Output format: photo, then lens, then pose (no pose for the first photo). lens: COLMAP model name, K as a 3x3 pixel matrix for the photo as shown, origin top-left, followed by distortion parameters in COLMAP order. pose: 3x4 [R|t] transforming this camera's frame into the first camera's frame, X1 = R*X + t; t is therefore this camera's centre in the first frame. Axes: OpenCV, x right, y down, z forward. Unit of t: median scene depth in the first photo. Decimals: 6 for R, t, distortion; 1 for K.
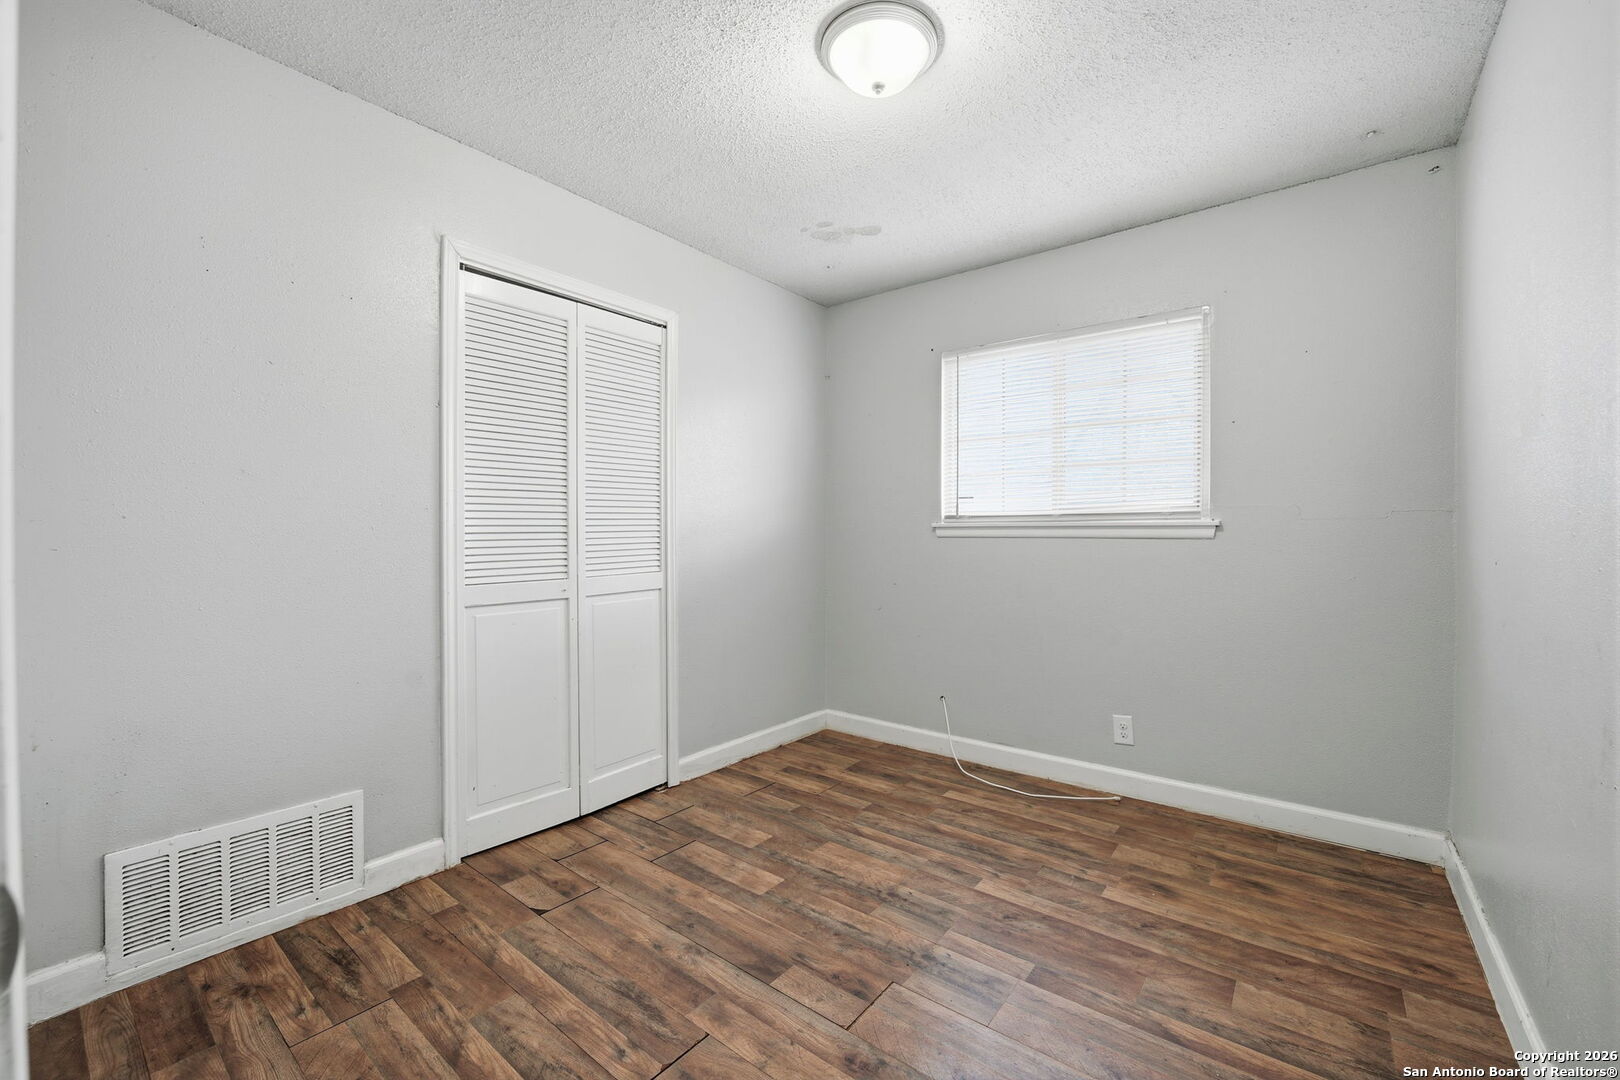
lens RADIAL K [[655.3, 0, 810.0], [0, 655.3, 525.9], [0, 0, 1]] dist [-0.016139, 0.001439]
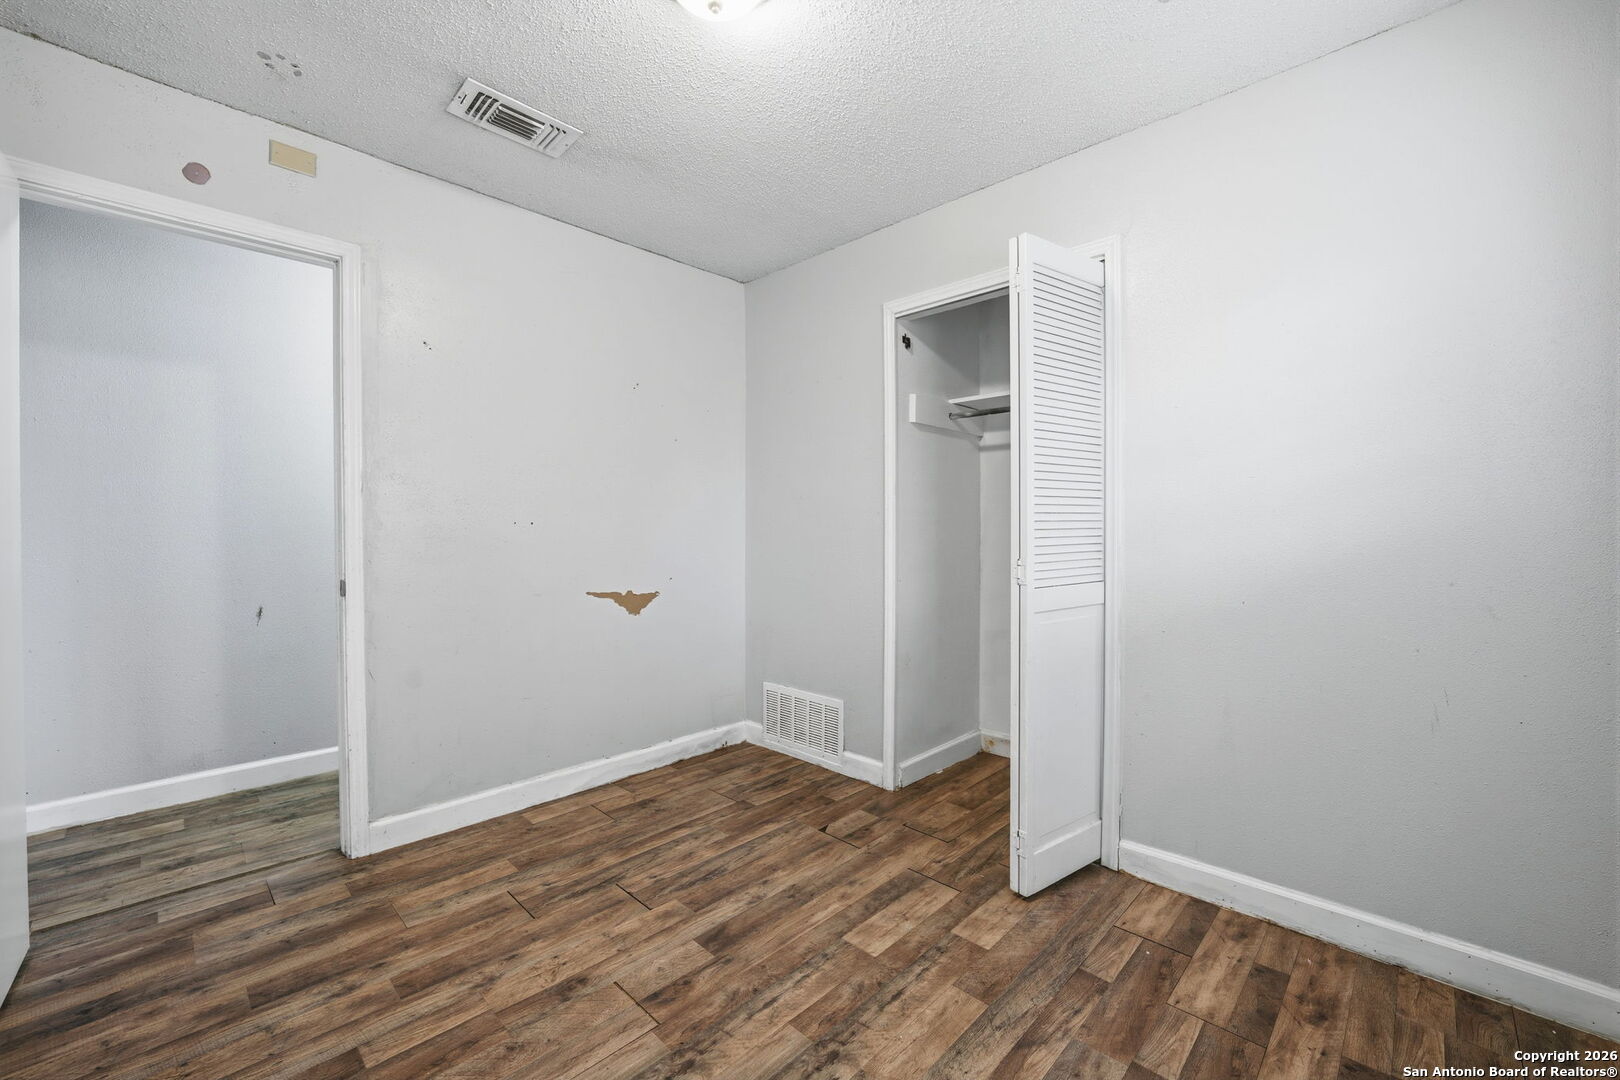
lens RADIAL K [[655.3, 0, 808.2], [0, 655.3, 540.5], [0, 0, 1]] dist [-0.016139, 0.001439]
pose [[-0.110681, 0.008463, -0.993820, 0.833100], [0.013931, 0.999879, 0.006963, 0.020625], [0.993758, -0.013074, -0.110785, 1.098864]]
